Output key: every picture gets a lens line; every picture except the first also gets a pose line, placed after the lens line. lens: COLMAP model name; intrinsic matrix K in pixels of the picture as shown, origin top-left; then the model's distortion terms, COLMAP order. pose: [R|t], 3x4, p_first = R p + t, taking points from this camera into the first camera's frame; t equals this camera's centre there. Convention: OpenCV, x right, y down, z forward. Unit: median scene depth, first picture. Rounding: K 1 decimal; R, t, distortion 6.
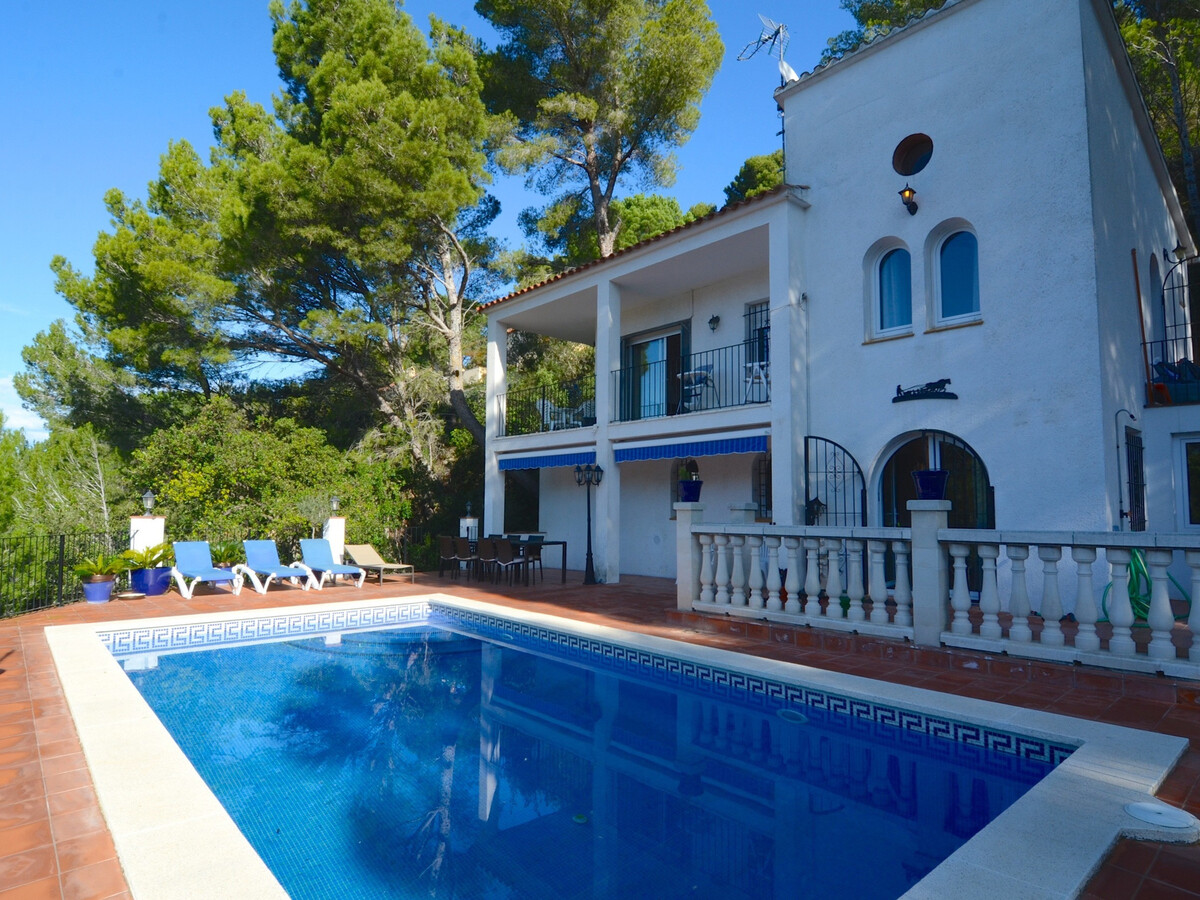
lens RADIAL K [[686.4, 0, 600.9], [0, 686.4, 457.9], [0, 0, 1]] dist [0.000540, -0.014667]
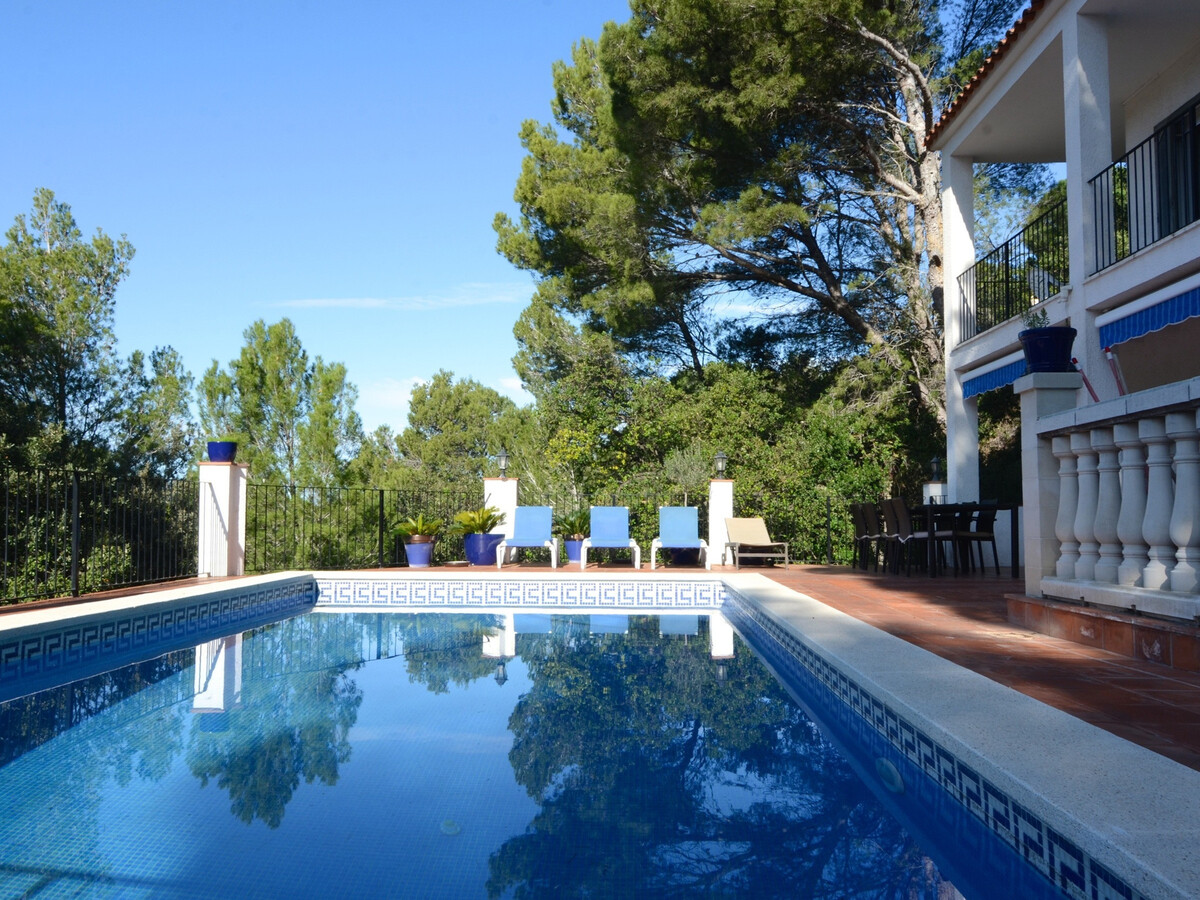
lens RADIAL K [[965.2, 0, 600.0], [0, 965.2, 450.0], [0, 0, 1]] dist [0.010851, -0.004142]
pose [[0.725657, -0.050597, -0.686194, 0.230409], [0.050416, 0.998522, -0.020310, 0.072931], [0.686207, -0.019857, 0.727135, 0.185957]]
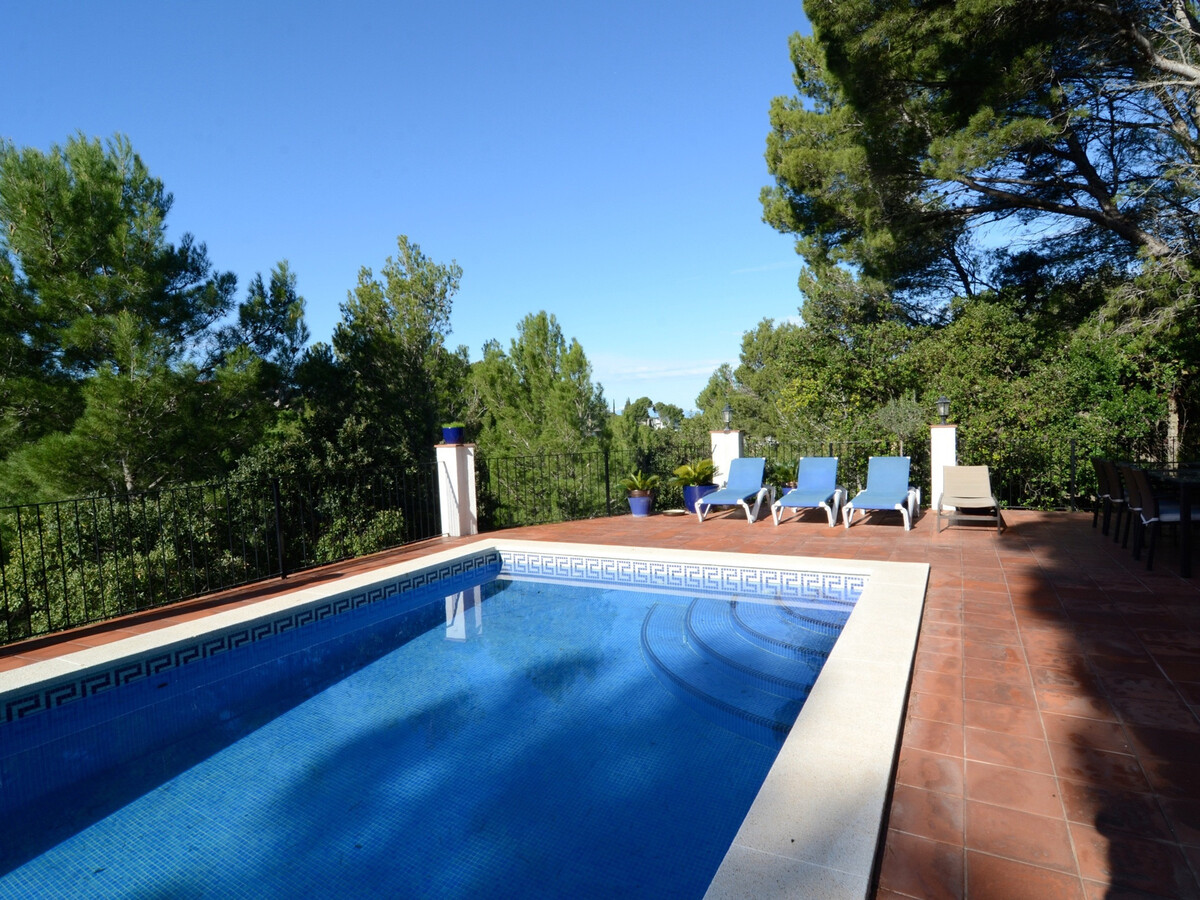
lens RADIAL K [[663.8, 0, 600.6], [0, 663.8, 460.0], [0, 0, 1]] dist [-0.003596, -0.013781]
pose [[0.347005, 0.031817, -0.937323, 0.142701], [0.109240, 0.991250, 0.074090, 0.033877], [0.931479, -0.128103, 0.340493, 0.456273]]
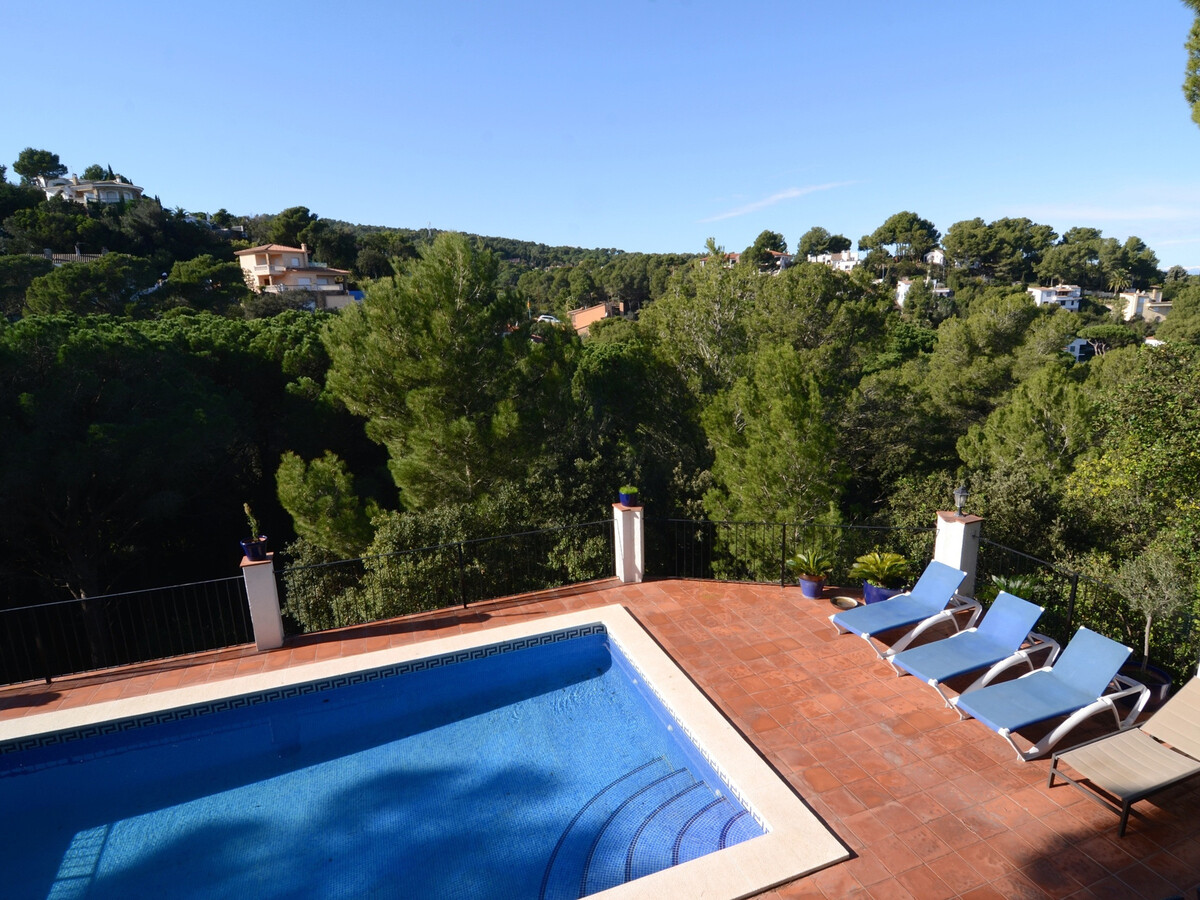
lens RADIAL K [[651.3, 0, 600.6], [0, 651.3, 455.5], [0, 0, 1]] dist [-0.003527, -0.012689]
pose [[-0.360723, 0.217357, -0.906992, 0.155001], [0.098724, 0.975900, 0.194607, -0.158238], [0.927433, -0.019343, -0.373488, 0.808233]]
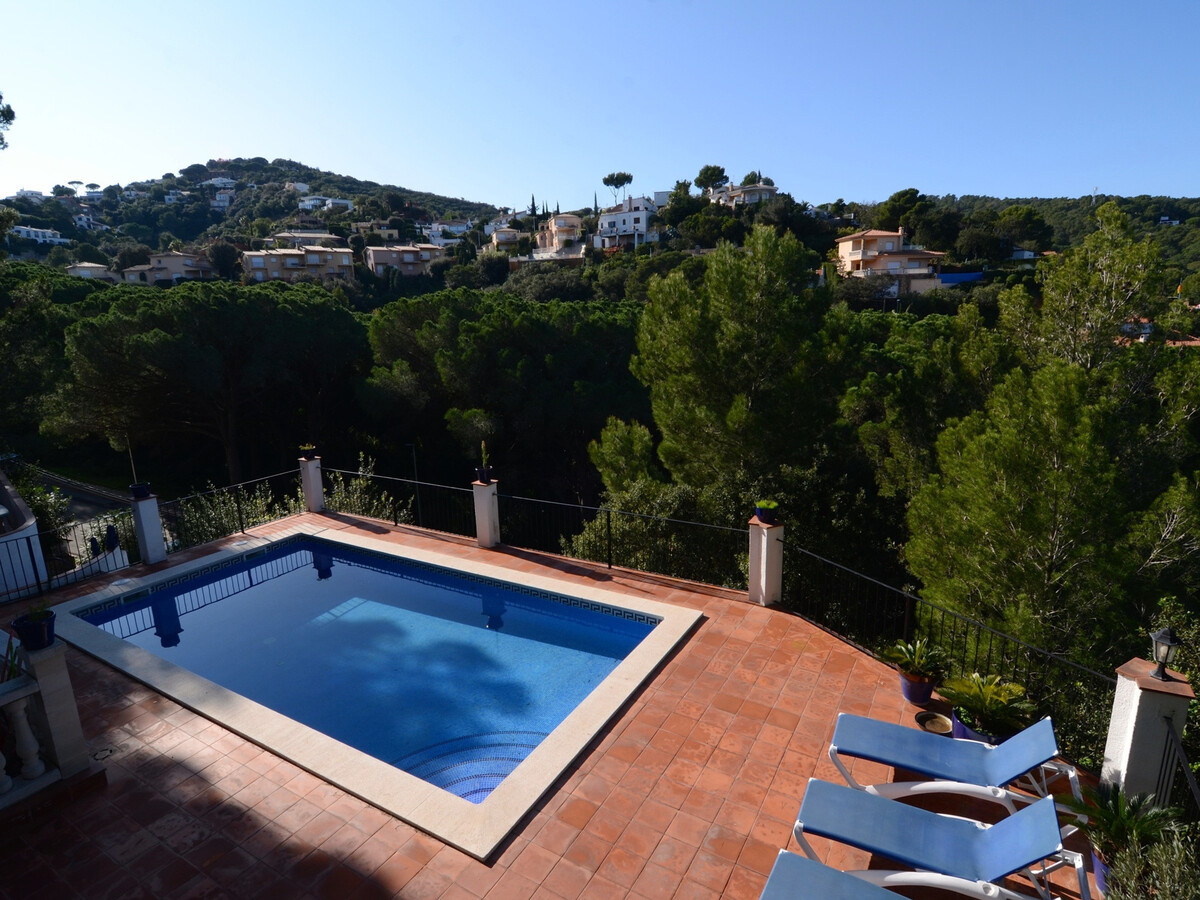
lens RADIAL K [[651.3, 0, 600.6], [0, 651.3, 455.5], [0, 0, 1]] dist [-0.003527, -0.012689]
pose [[-0.948589, 0.093295, -0.302448, -0.153564], [0.048496, 0.987129, 0.152394, -0.135973], [0.312773, 0.129891, -0.940905, 1.144449]]
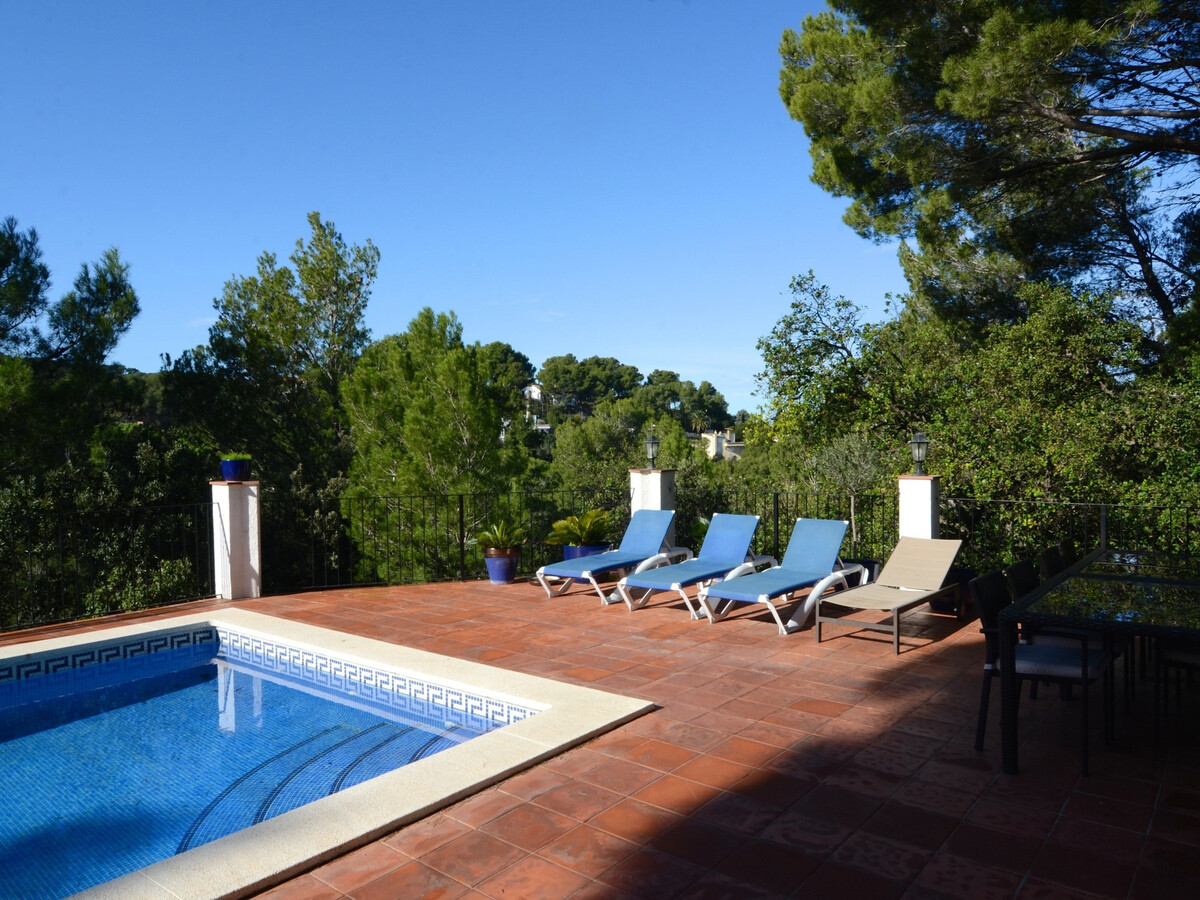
lens RADIAL K [[828.8, 0, 599.0], [0, 828.8, 459.5], [0, 0, 1]] dist [-0.003545, -0.004049]
pose [[0.173231, 0.016483, -0.984743, 0.159264], [0.086939, 0.995701, 0.031960, 0.038760], [0.981036, -0.091149, 0.171054, 0.721307]]
